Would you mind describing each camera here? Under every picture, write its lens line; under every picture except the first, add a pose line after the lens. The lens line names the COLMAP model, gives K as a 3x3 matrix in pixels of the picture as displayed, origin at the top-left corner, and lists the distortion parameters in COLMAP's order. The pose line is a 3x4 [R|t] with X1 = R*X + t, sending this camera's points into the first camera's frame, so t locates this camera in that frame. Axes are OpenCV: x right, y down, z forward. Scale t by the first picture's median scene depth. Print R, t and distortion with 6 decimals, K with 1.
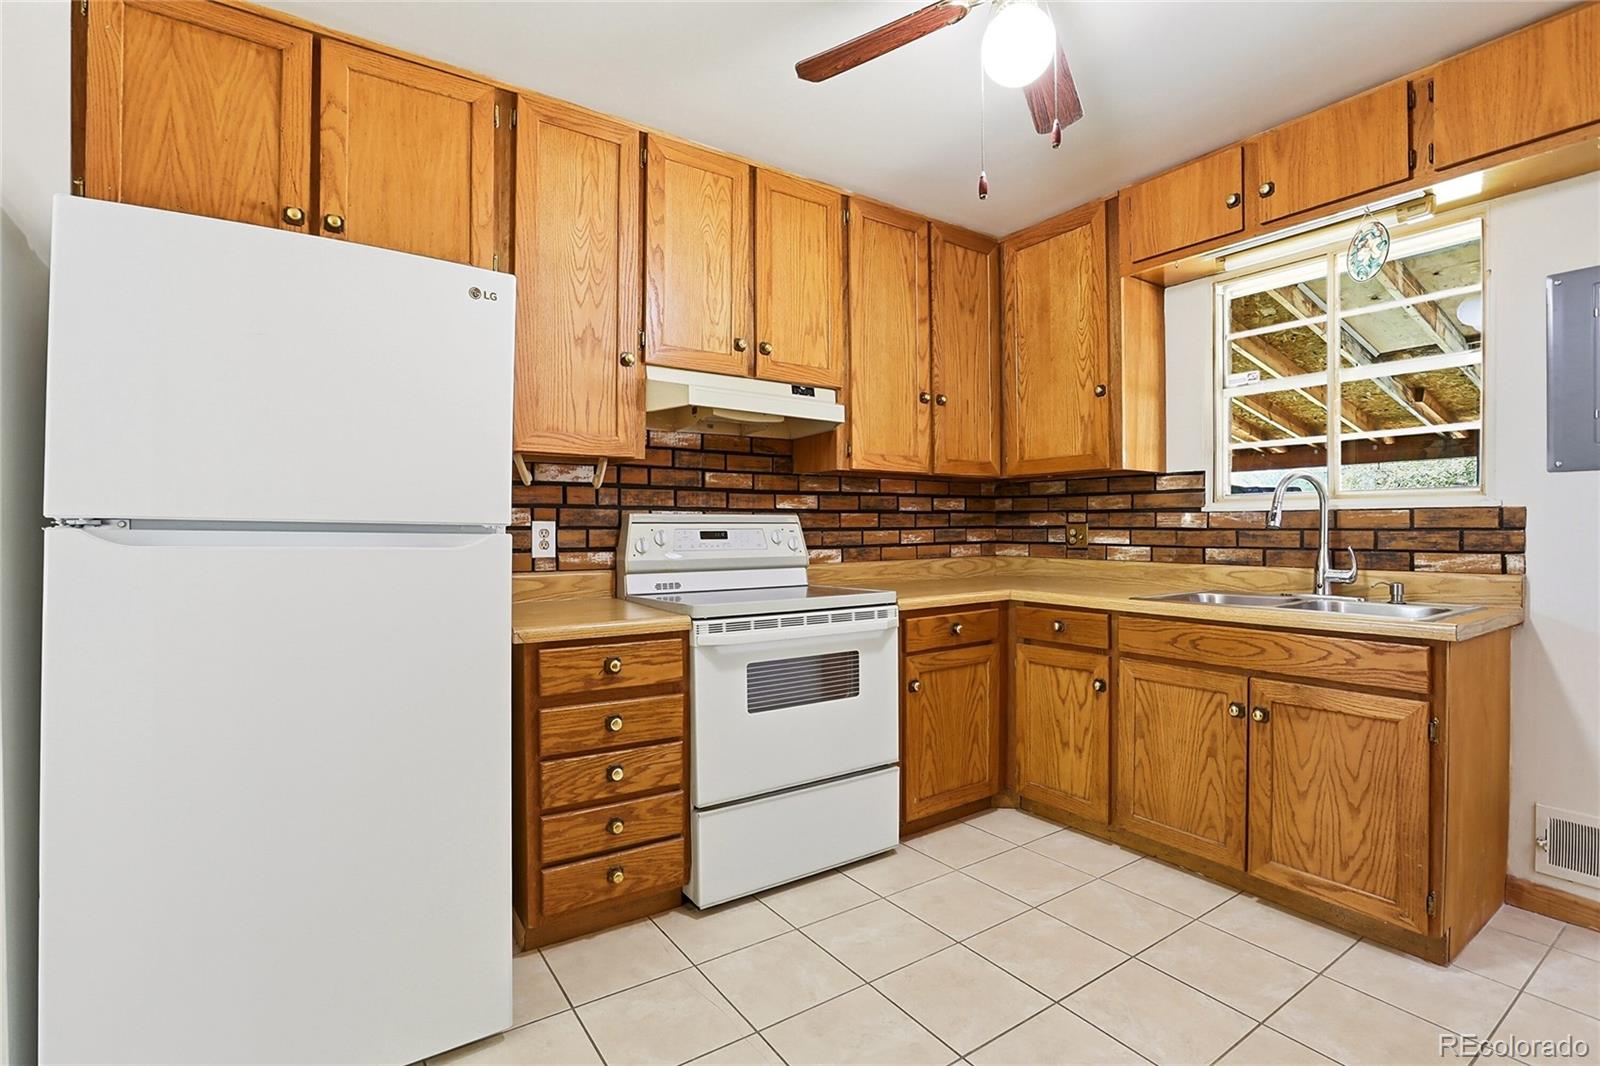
lens RADIAL K [[743.2, 0, 807.5], [0, 743.2, 534.4], [0, 0, 1]] dist [-0.024194, 0.006035]
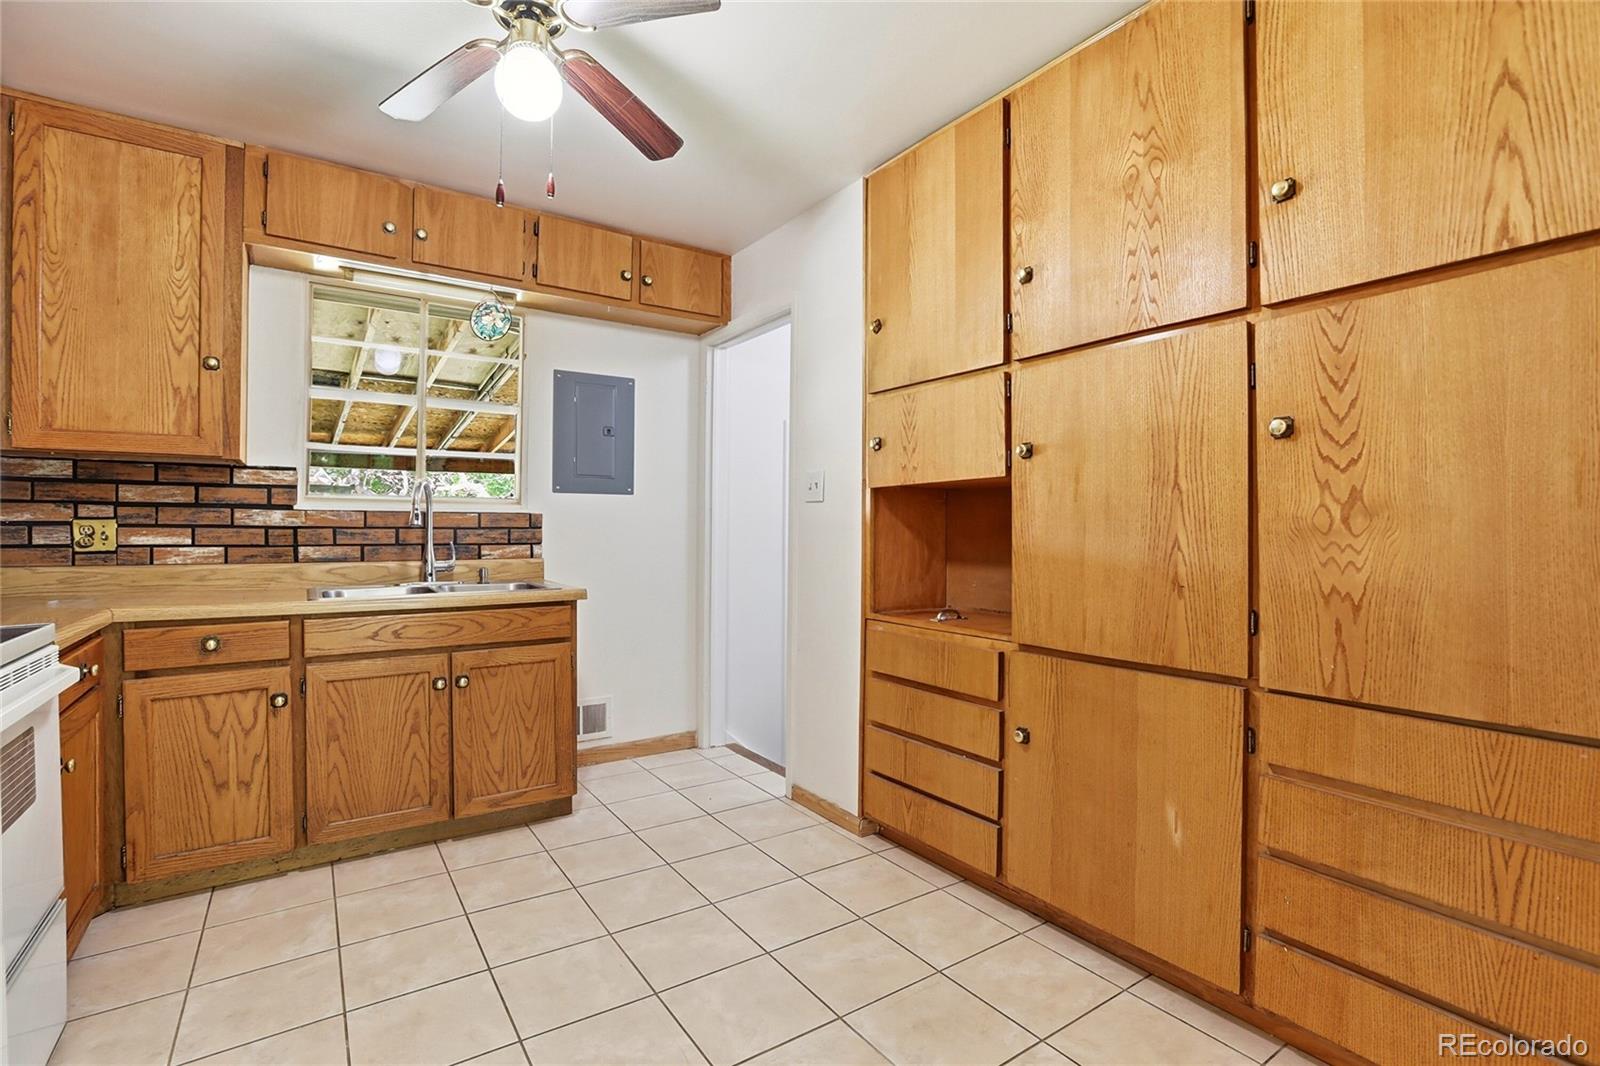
lens RADIAL K [[743.2, 0, 800.7], [0, 743.2, 525.1], [0, 0, 1]] dist [-0.024194, 0.006035]
pose [[0.019334, 0.009380, 0.999769, -0.477380], [0.005691, 0.999939, -0.009491, 0.003465], [-0.999797, 0.005873, 0.019280, 0.345728]]
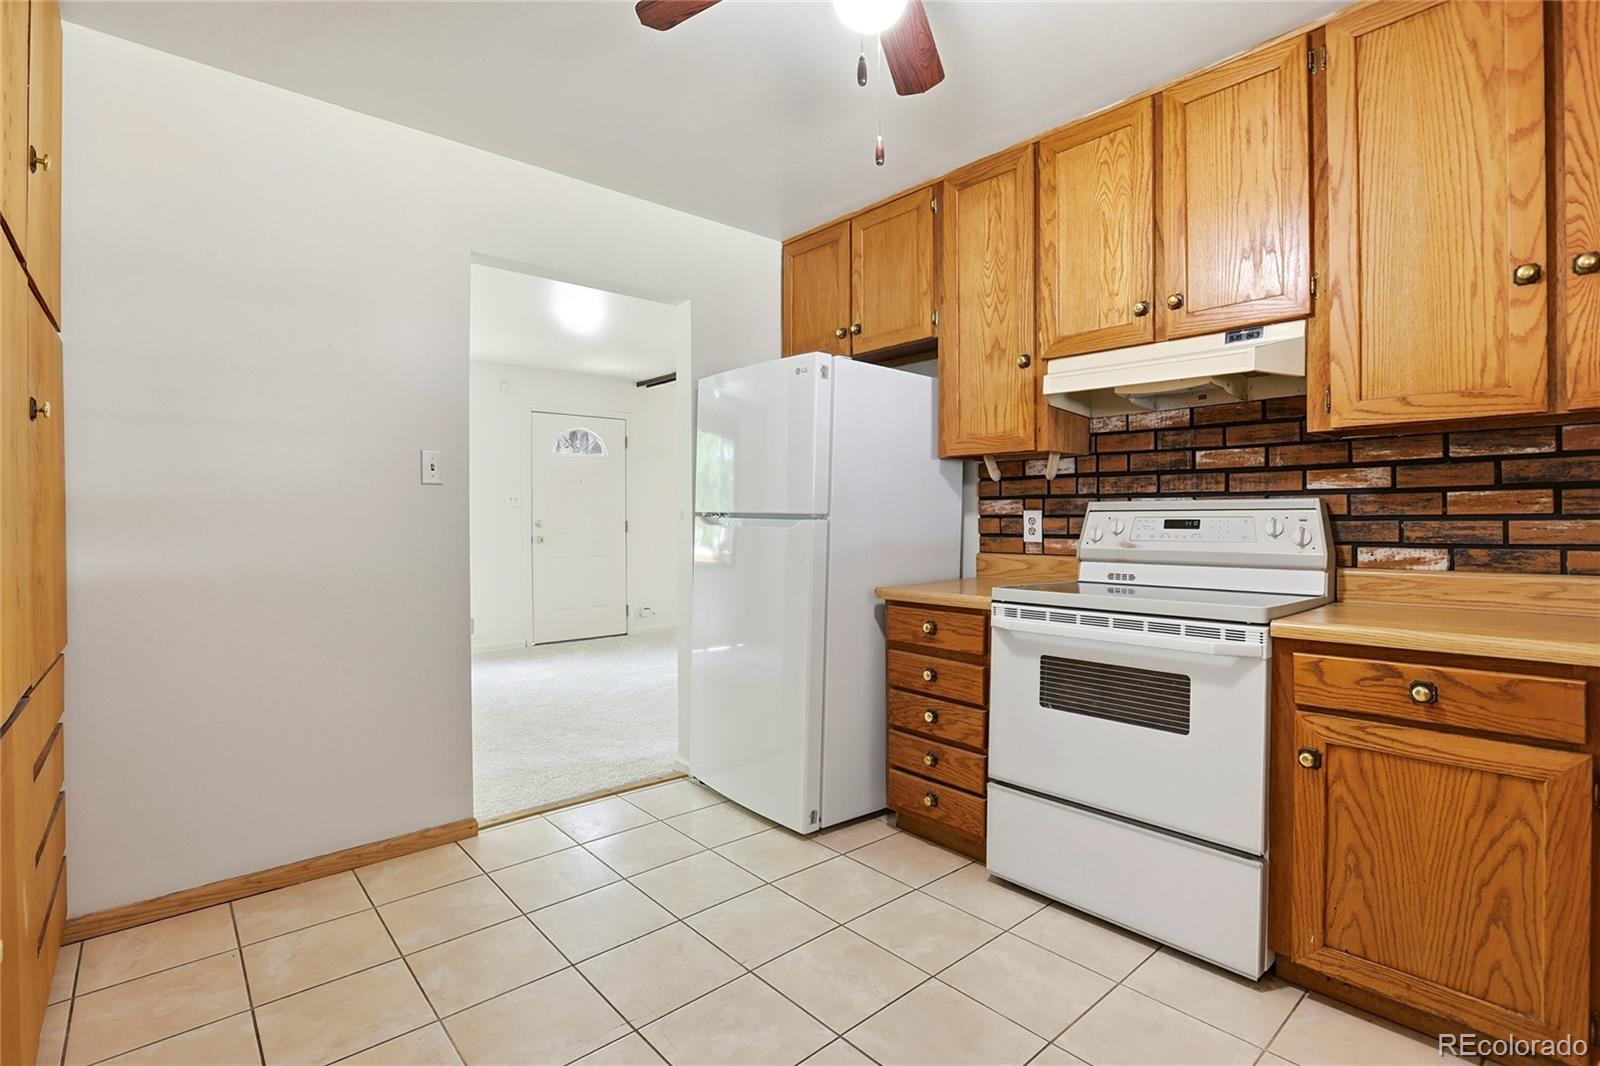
lens RADIAL K [[743.2, 0, 804.4], [0, 743.2, 525.9], [0, 0, 1]] dist [-0.024194, 0.006035]
pose [[0.148589, 0.008365, -0.988864, 0.706747], [-0.010386, 0.999922, 0.006898, 0.001667], [0.988844, 0.009246, 0.148664, 0.467736]]
